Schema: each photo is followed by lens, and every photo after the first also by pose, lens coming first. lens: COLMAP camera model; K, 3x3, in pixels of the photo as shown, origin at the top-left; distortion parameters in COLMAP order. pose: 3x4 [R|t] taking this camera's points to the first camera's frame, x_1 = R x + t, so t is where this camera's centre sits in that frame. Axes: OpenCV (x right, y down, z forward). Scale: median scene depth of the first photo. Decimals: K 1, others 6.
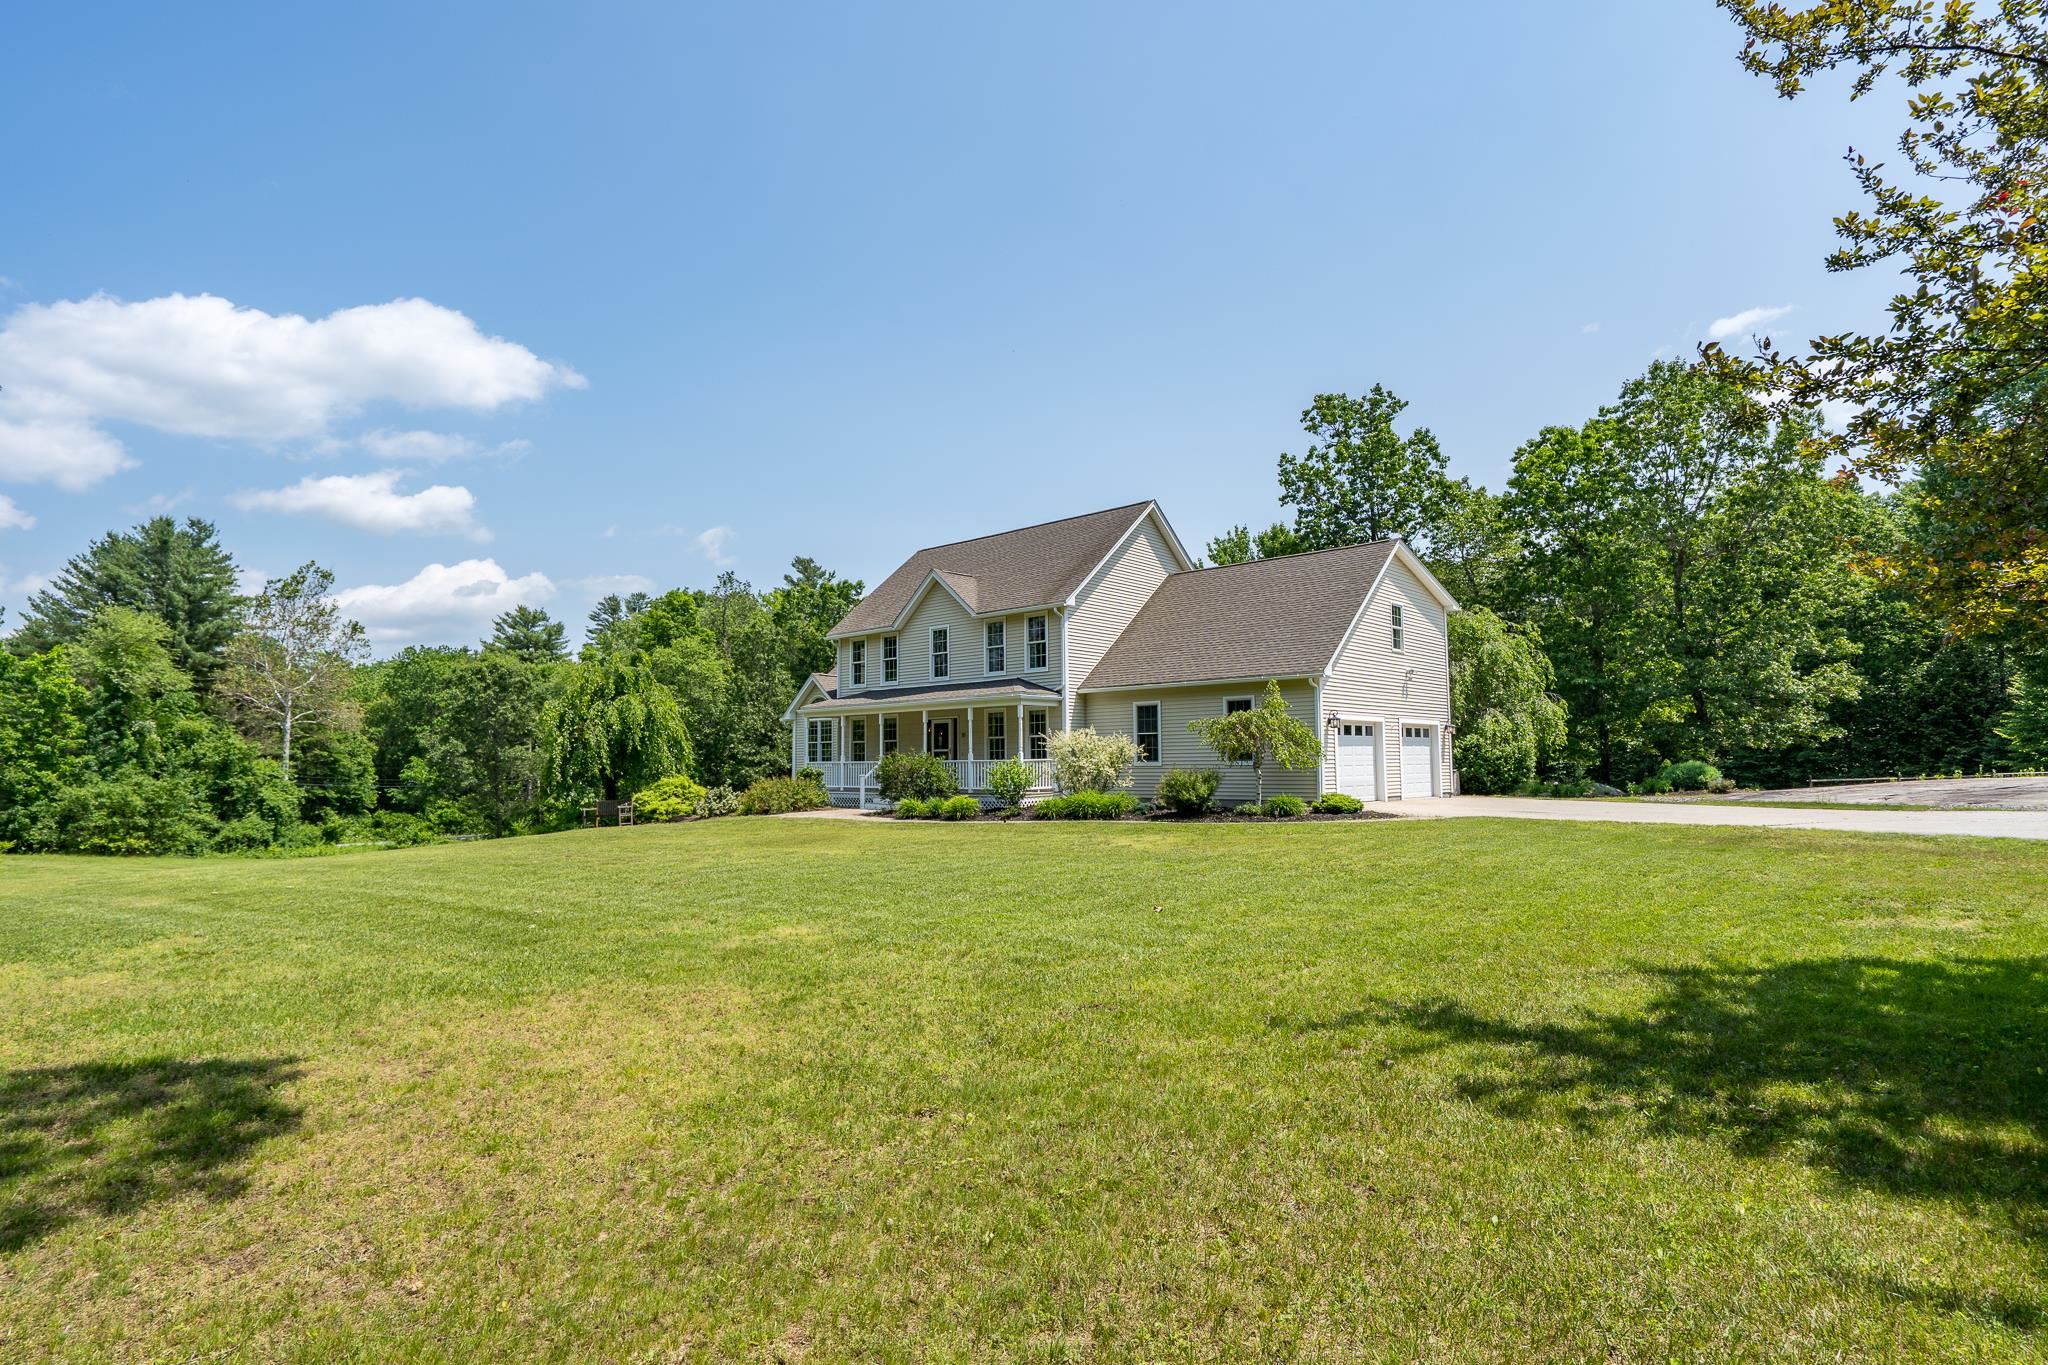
lens RADIAL K [[1043.0, 0, 1022.4], [0, 1043.0, 716.4], [0, 0, 1]] dist [-0.000796, 0.001247]
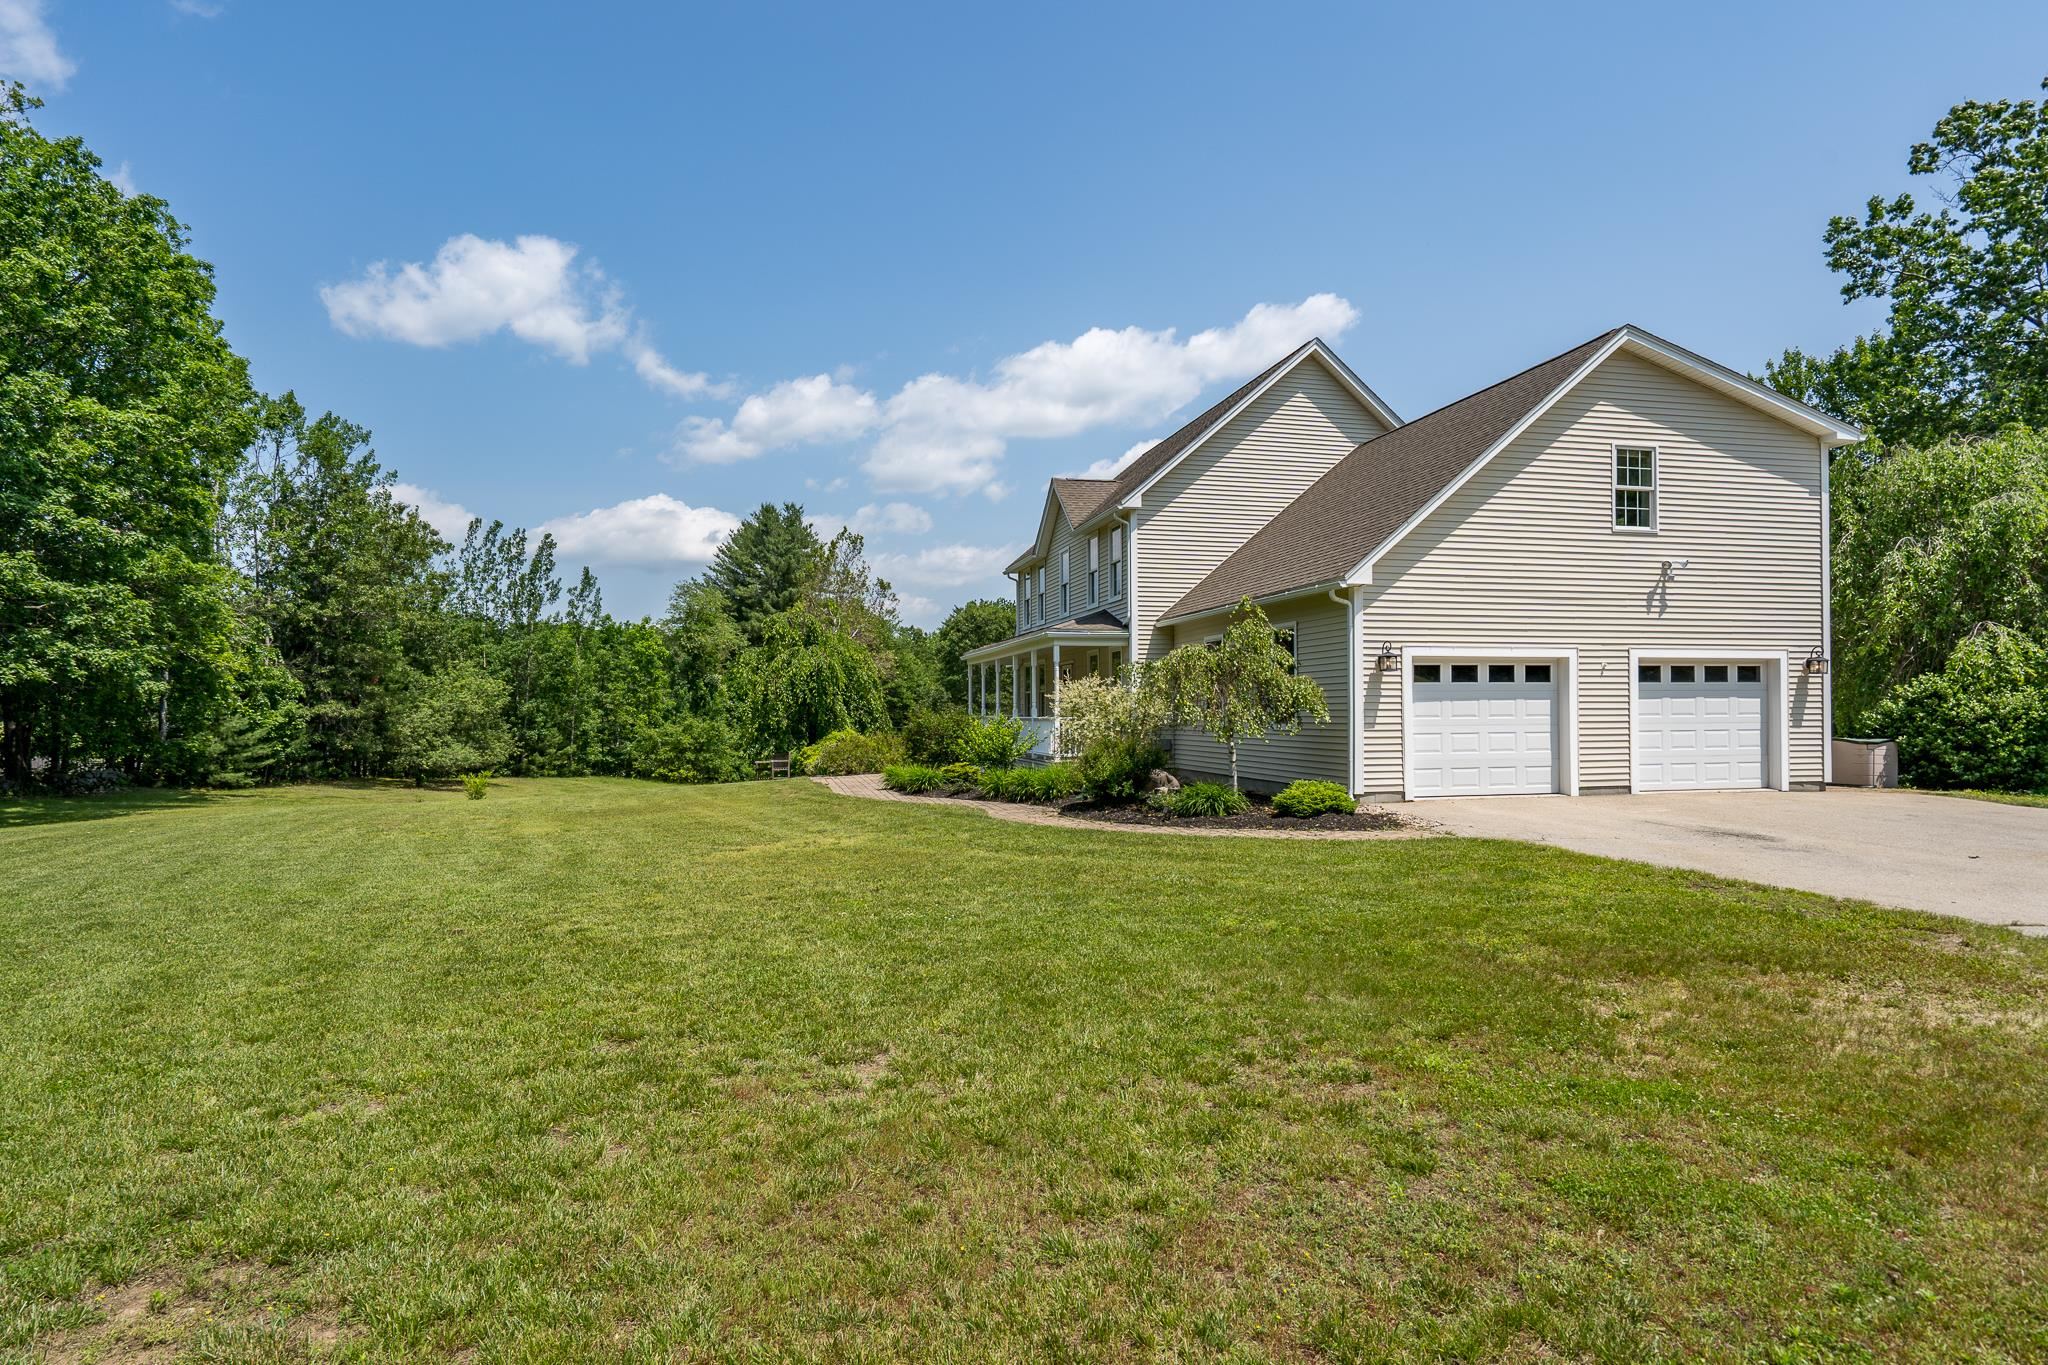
lens RADIAL K [[1087.5, 0, 1020.6], [0, 1087.5, 709.5], [0, 0, 1]] dist [0.016327, 0.000193]
pose [[0.823876, 0.004027, -0.566756, 0.215960], [0.023879, 0.998840, 0.041808, 0.000809], [0.566267, -0.047978, 0.822824, 0.164886]]
